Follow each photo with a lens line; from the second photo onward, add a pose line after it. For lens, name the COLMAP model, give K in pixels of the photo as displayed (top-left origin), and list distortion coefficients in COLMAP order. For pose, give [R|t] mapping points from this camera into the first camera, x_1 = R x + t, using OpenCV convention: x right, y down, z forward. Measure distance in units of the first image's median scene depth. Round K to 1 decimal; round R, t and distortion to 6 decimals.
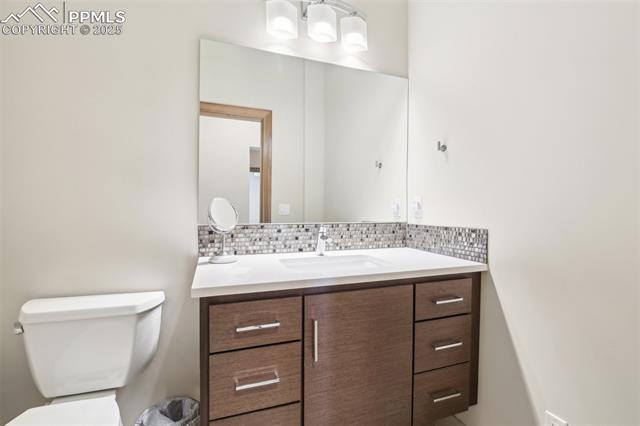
lens RADIAL K [[286.7, 0, 324.1], [0, 286.7, 215.8], [0, 0, 1]] dist [-0.010061, -0.001957]
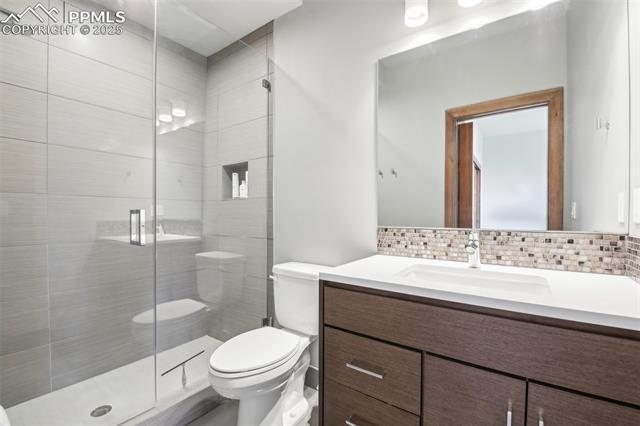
lens RADIAL K [[286.7, 0, 323.1], [0, 286.7, 211.0], [0, 0, 1]] dist [-0.010061, -0.001957]
pose [[0.582092, -0.006494, -0.813097, 0.426103], [-0.018075, 0.999618, -0.020924, -0.003922], [0.812922, 0.026877, 0.581752, 0.145375]]
